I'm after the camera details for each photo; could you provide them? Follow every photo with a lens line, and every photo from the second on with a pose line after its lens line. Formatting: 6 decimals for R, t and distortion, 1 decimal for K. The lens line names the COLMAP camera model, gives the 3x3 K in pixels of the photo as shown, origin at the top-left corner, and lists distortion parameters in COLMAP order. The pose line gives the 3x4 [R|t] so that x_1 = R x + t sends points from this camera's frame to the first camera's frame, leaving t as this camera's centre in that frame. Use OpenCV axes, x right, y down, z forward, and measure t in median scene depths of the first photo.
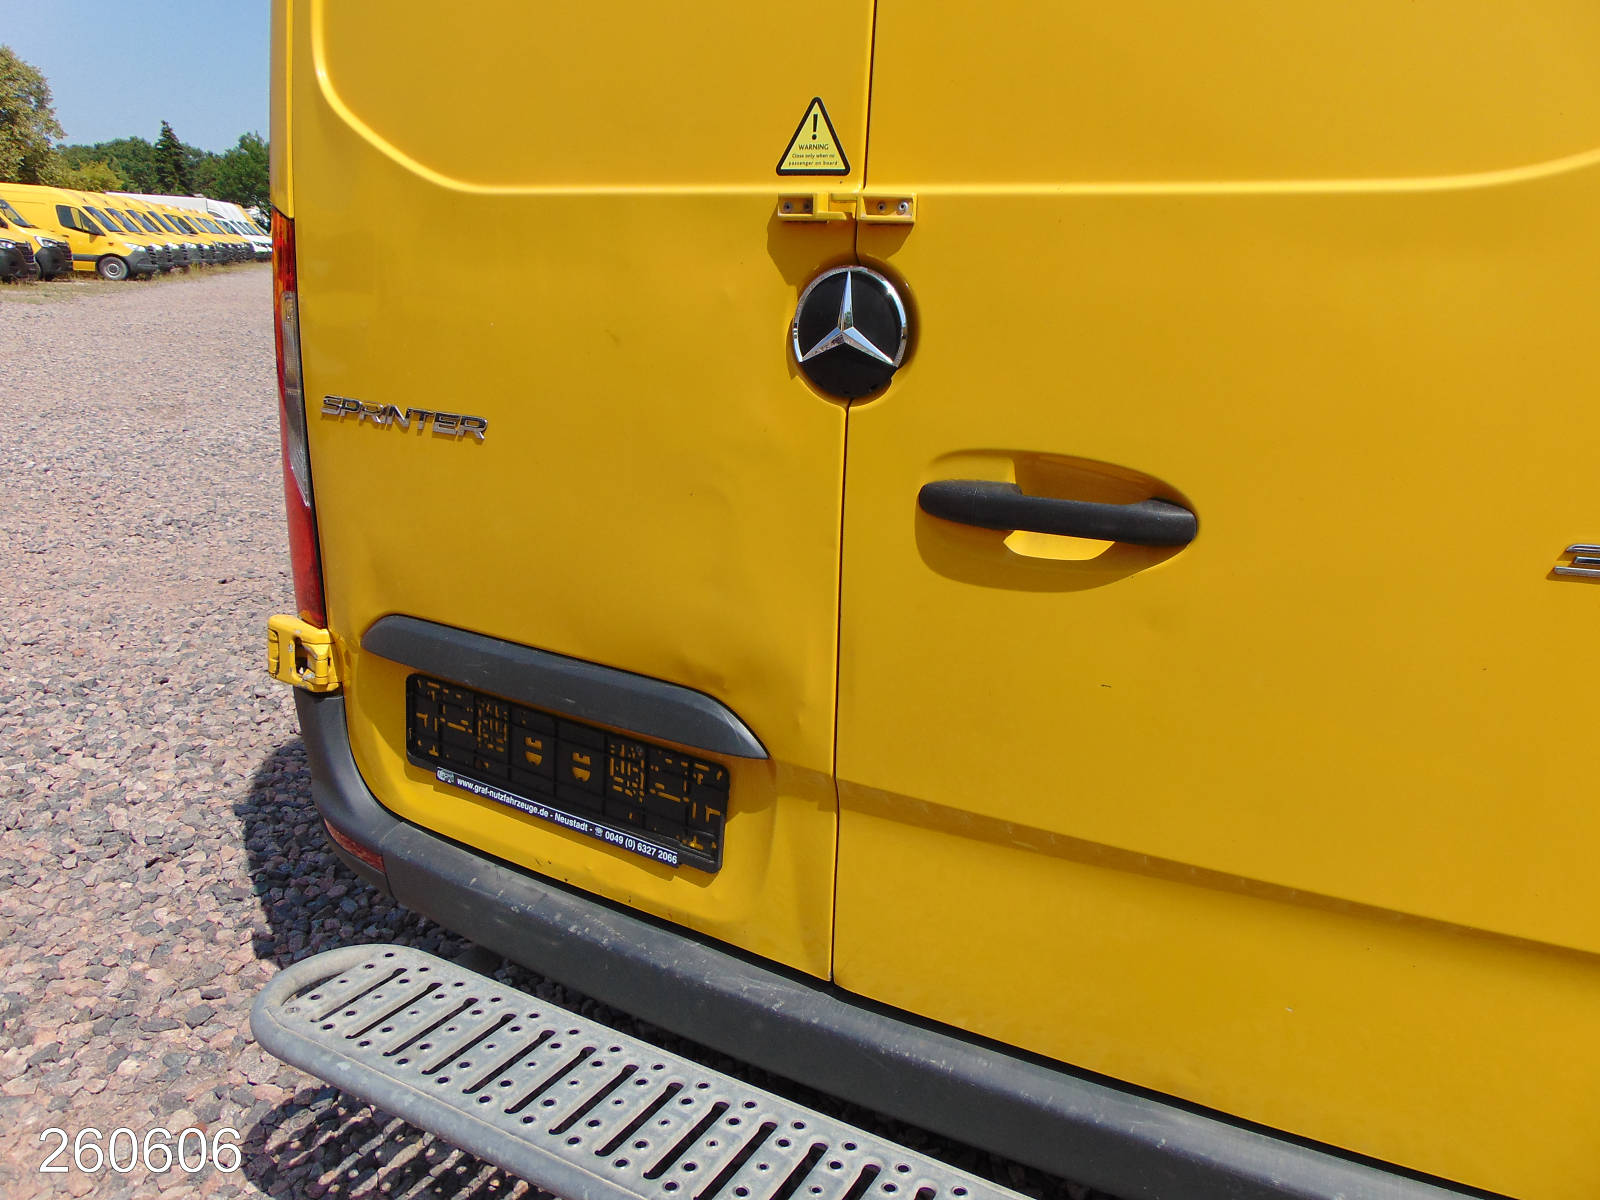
lens RADIAL K [[1162.1, 0, 803.0], [0, 1162.1, 601.8], [0, 0, 1]] dist [0.001356, 0.009050]
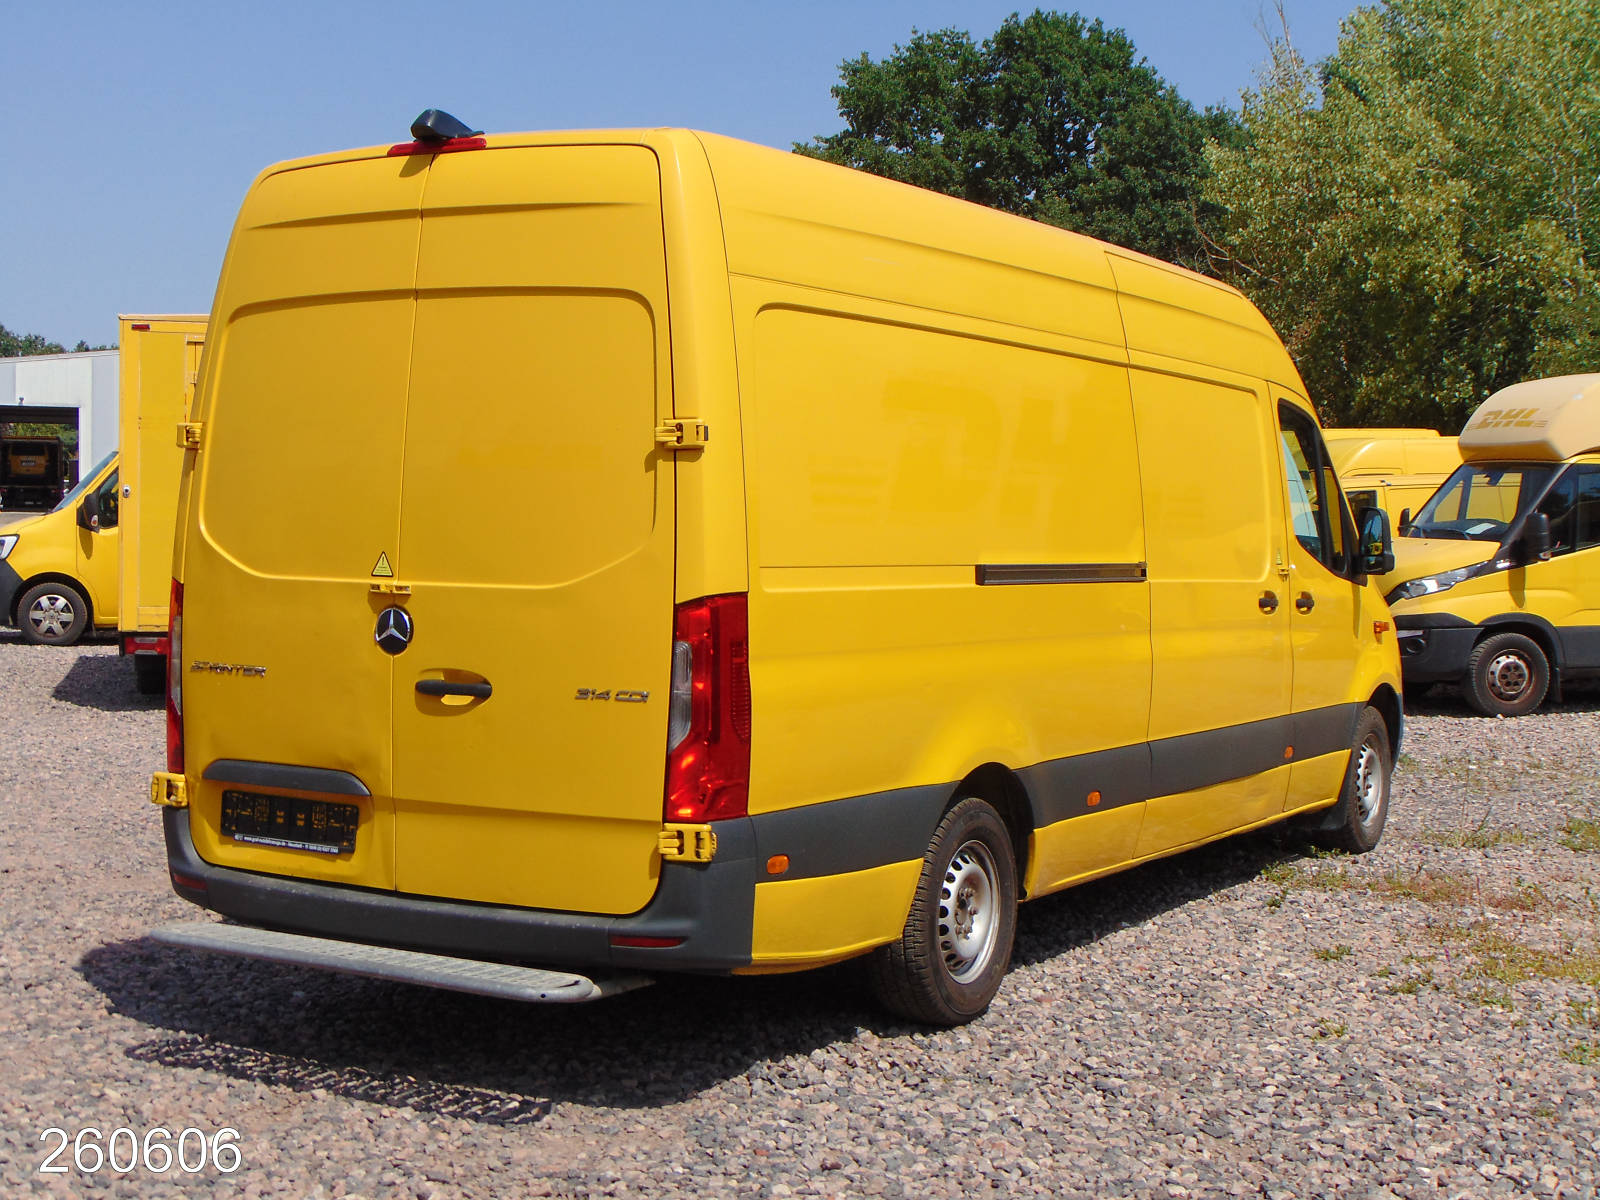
lens RADIAL K [[2284.4, 0, 799.7], [0, 2284.4, 599.4], [0, 0, 1]] dist [-0.033294, 0.000000]
pose [[0.999471, -0.019018, -0.026396, 0.911628], [0.012200, 0.971241, -0.237788, 0.798318], [0.030159, 0.237340, 0.970958, -3.401147]]
